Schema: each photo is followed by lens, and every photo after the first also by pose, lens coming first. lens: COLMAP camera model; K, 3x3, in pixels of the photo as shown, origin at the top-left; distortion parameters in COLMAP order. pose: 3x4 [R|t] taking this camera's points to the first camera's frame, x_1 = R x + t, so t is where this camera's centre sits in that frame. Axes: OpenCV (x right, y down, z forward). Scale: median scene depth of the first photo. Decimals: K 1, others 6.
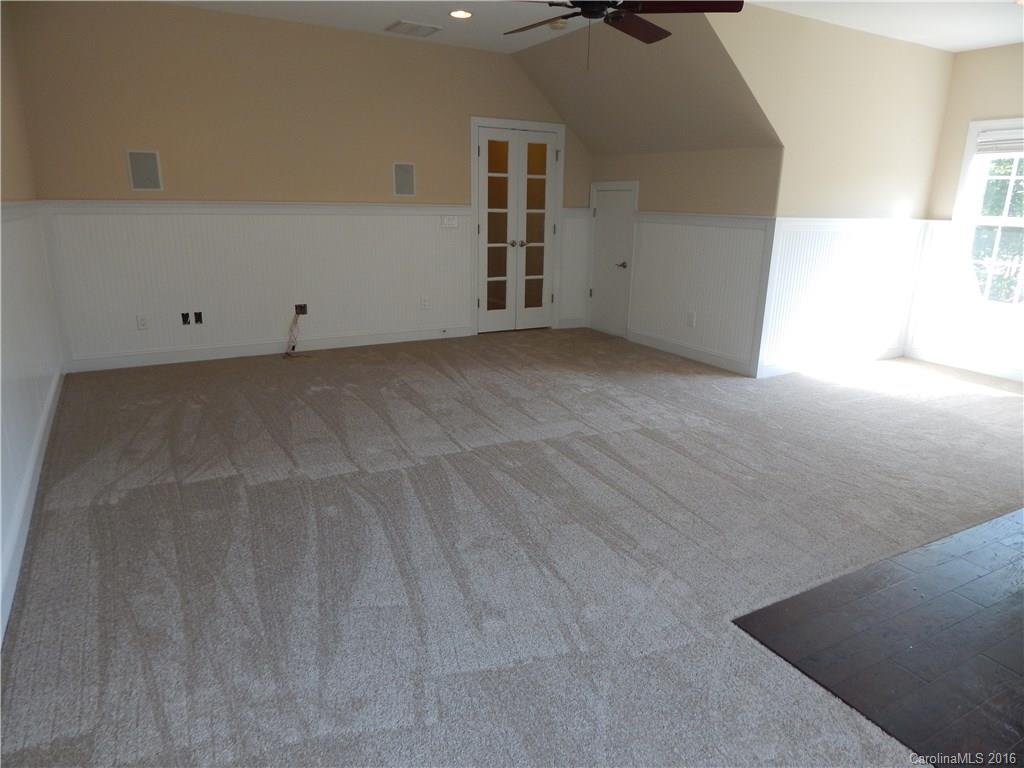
lens RADIAL K [[669.3, 0, 512.7], [0, 669.3, 384.4], [0, 0, 1]] dist [-0.021496, 0.004174]
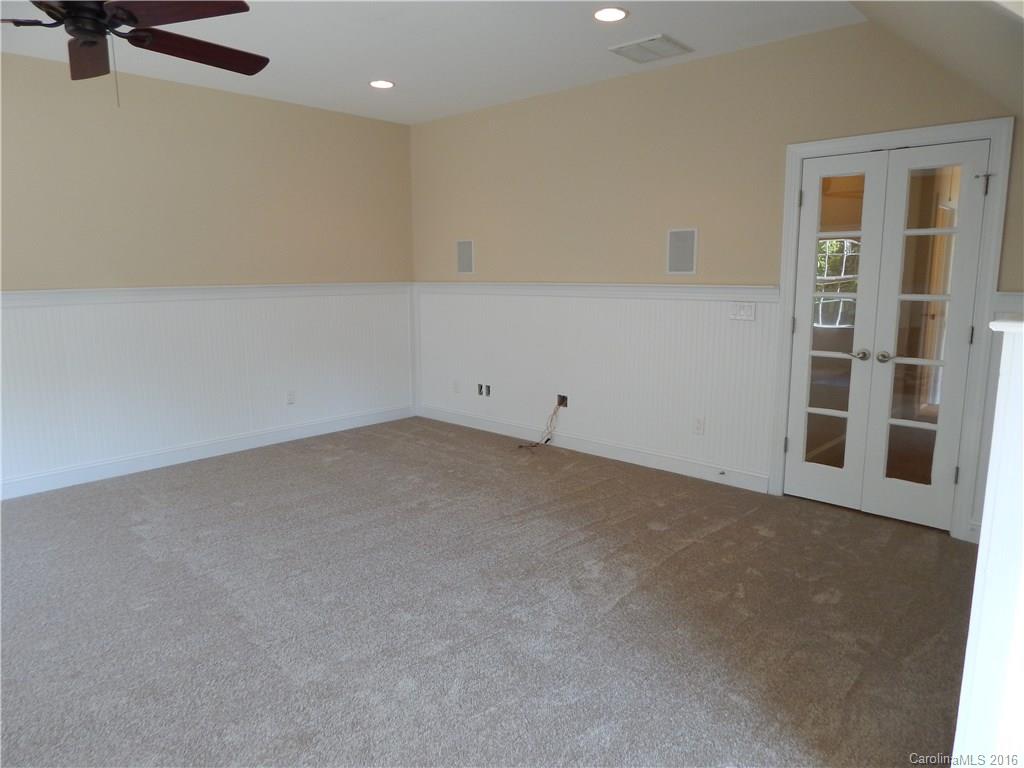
lens RADIAL K [[669.3, 0, 512.8], [0, 669.3, 383.9], [0, 0, 1]] dist [-0.021496, 0.004174]
pose [[0.280025, 0.132531, -0.950801, 0.455252], [-0.251188, 0.966035, 0.060676, -0.153478], [0.926548, 0.221839, 0.303804, 0.592251]]
